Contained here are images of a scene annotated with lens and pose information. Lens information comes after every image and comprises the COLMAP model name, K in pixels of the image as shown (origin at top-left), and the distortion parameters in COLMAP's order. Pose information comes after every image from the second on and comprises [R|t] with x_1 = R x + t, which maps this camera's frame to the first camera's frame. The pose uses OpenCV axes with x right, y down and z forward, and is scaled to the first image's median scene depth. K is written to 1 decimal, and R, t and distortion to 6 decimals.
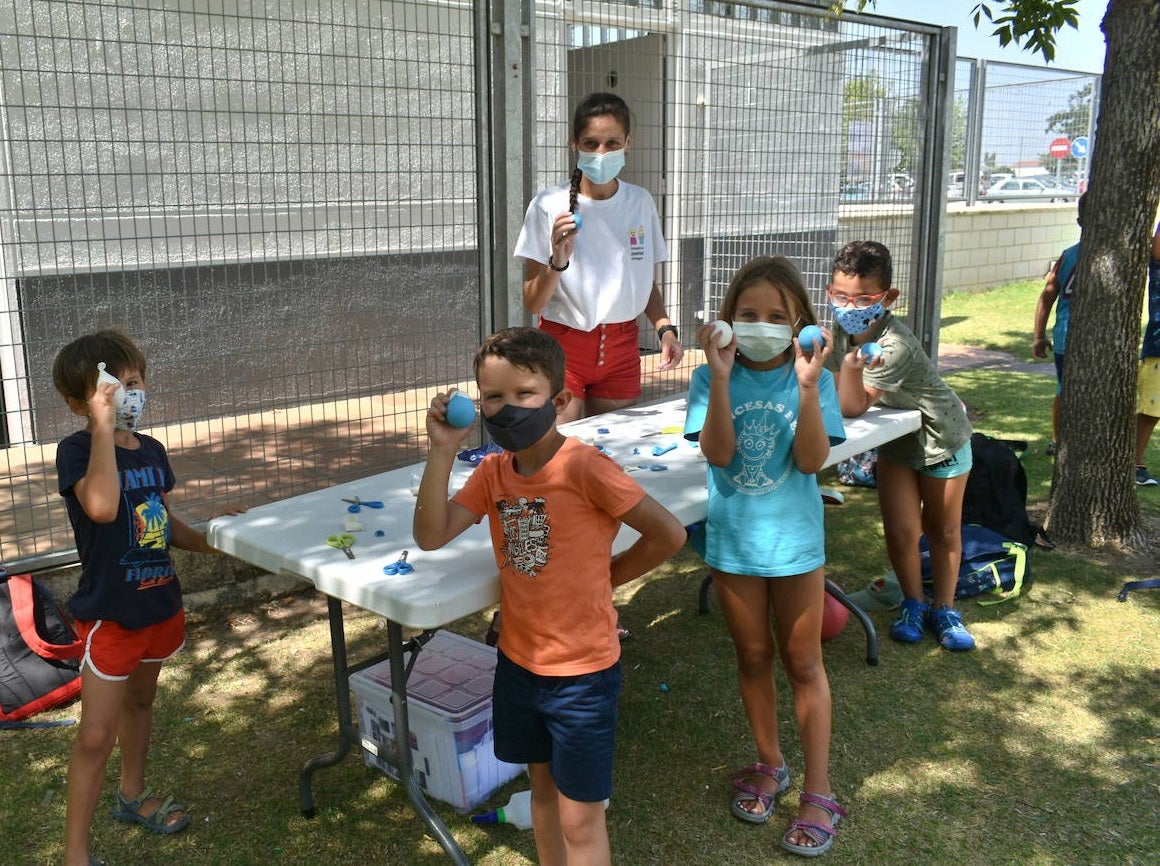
lens RADIAL K [[1046.8, 0, 578.7], [0, 1046.8, 428.6], [0, 0, 1]] dist [0.016858, 0.022887]
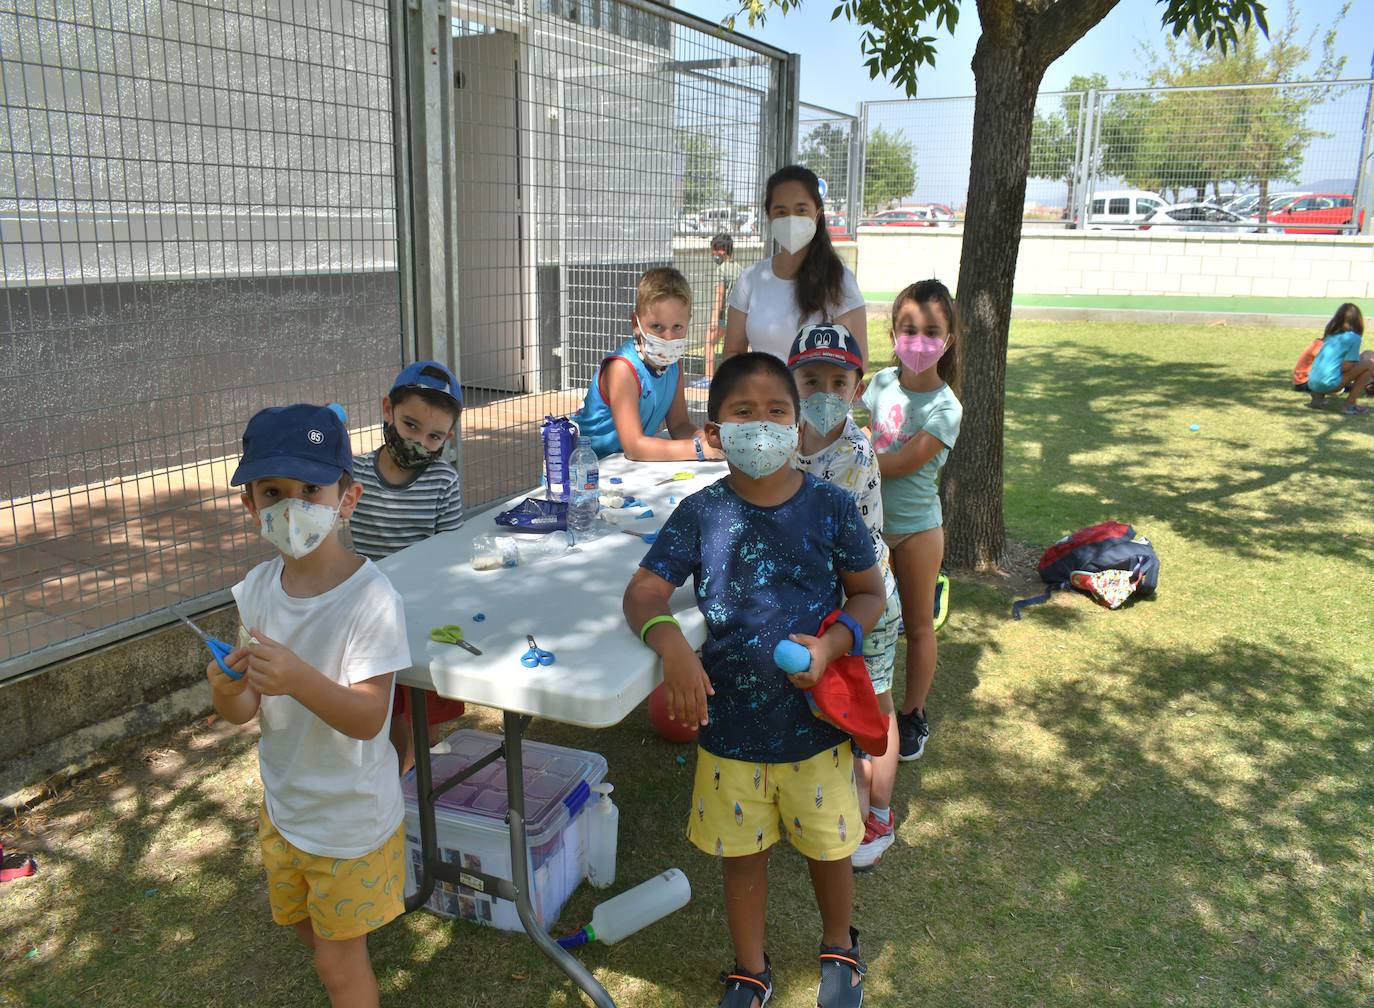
lens RADIAL K [[1121.3, 0, 687.0], [0, 1121.3, 504.0], [0, 0, 1]] dist [-0.001203, 0.014083]
pose [[0.931604, -0.059515, 0.358570, -0.200489], [0.052123, 0.998182, 0.030256, -0.002927], [-0.359719, -0.009497, 0.933012, 0.088660]]
